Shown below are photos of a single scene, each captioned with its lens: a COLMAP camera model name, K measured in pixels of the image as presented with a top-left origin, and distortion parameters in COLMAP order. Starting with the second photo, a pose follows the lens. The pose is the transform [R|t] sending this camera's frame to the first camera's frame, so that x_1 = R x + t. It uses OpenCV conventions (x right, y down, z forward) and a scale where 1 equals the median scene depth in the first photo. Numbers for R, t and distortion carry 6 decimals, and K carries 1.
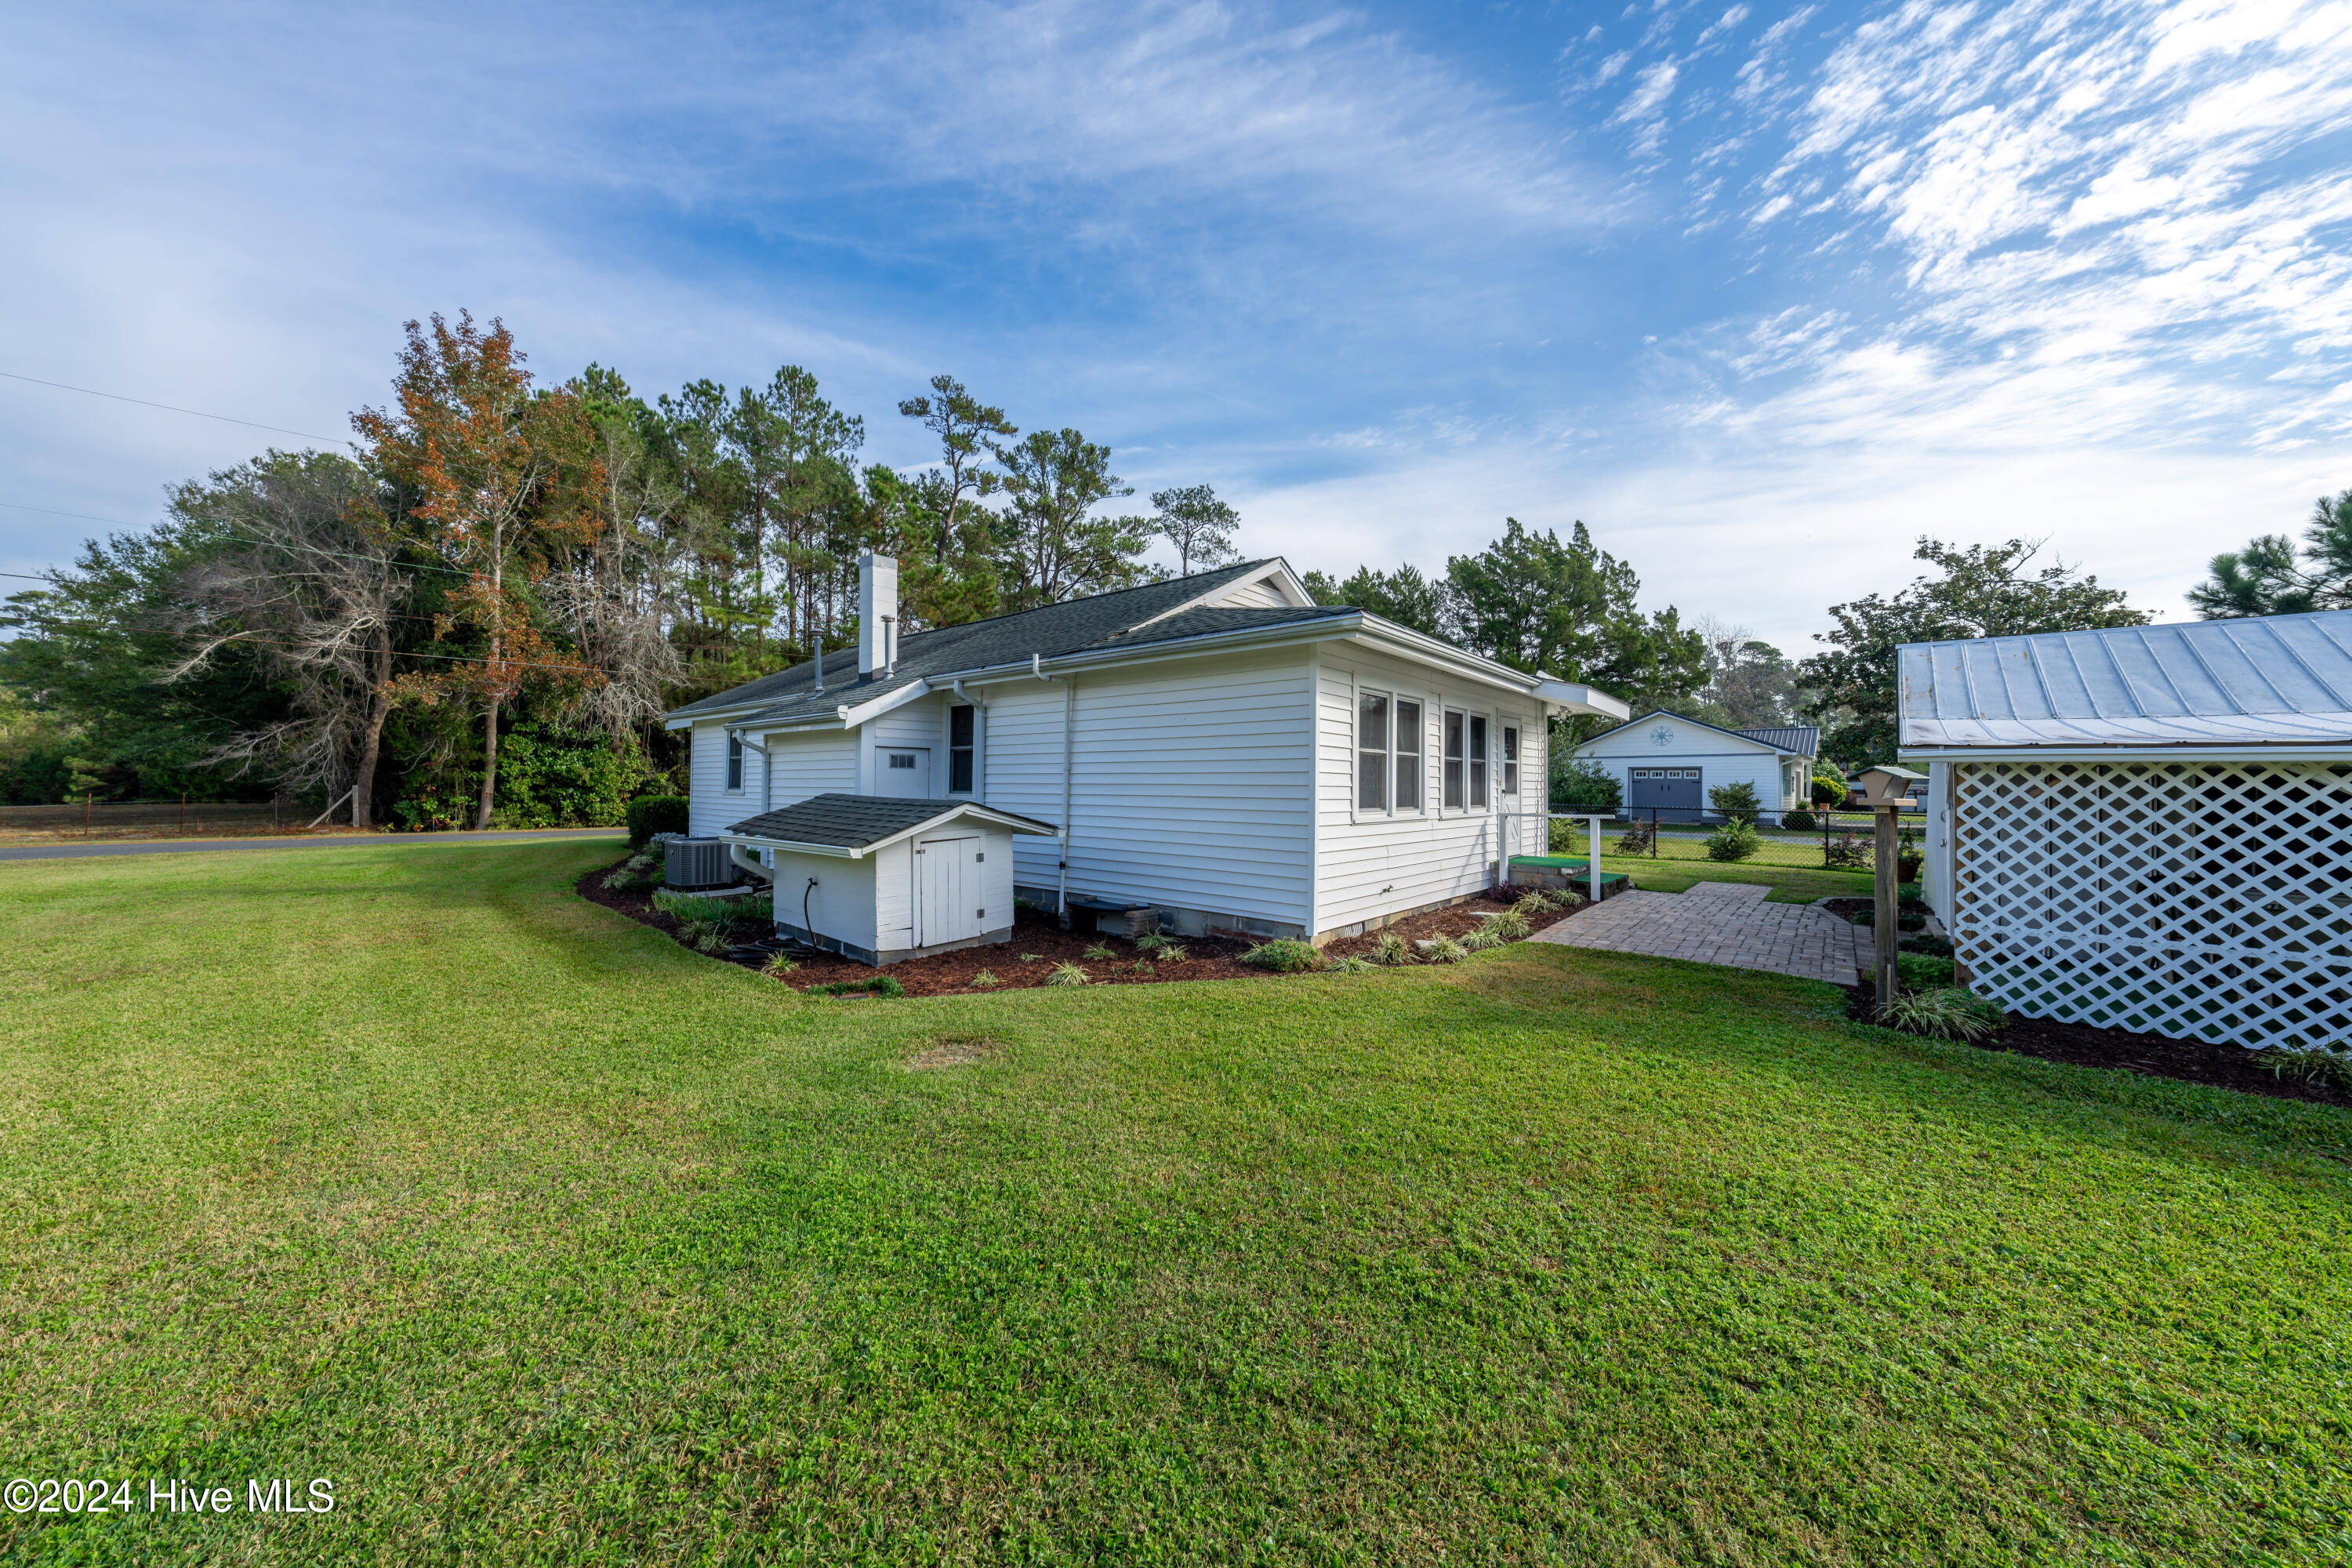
lens RADIAL K [[814.0, 0, 1171.1], [0, 814.0, 789.2], [0, 0, 1]] dist [-0.001328, 0.000016]
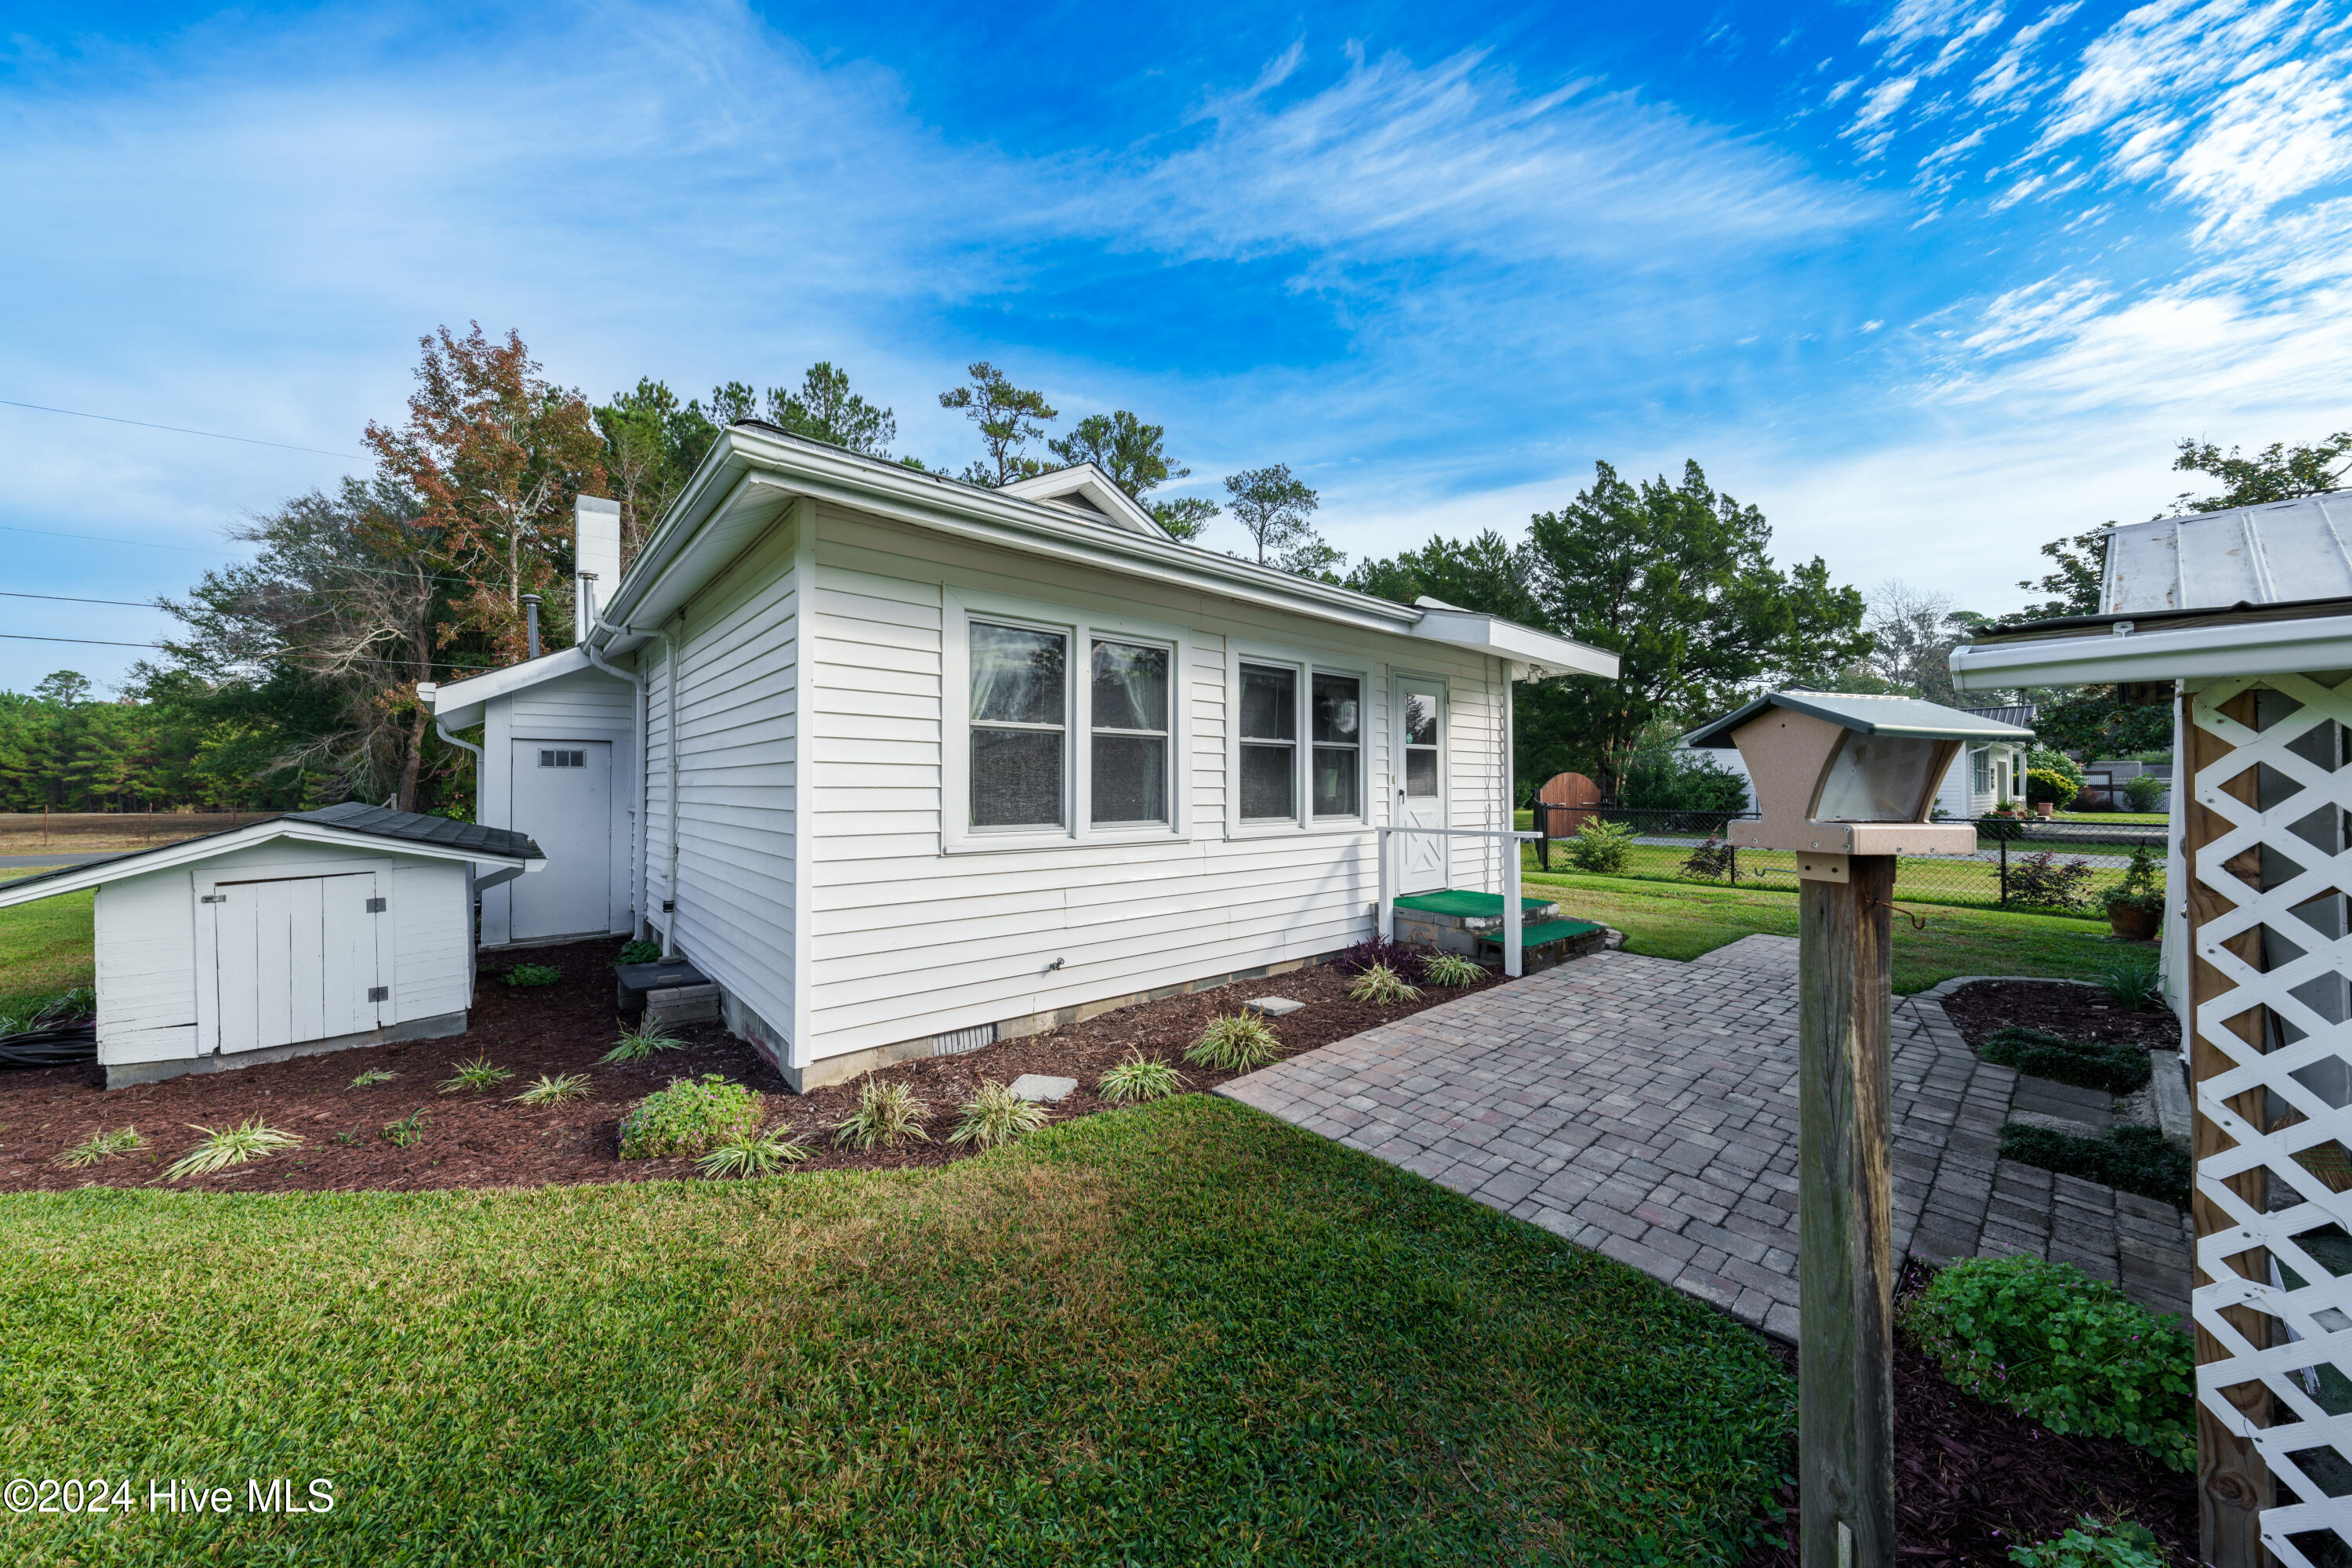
lens RADIAL K [[814.0, 0, 1167.8], [0, 814.0, 788.6], [0, 0, 1]] dist [-0.001328, 0.000016]
pose [[0.987334, -0.007701, -0.158471, 0.109750], [0.007286, 0.999968, -0.003201, 0.000067], [0.158490, 0.002006, 0.987359, 0.110942]]
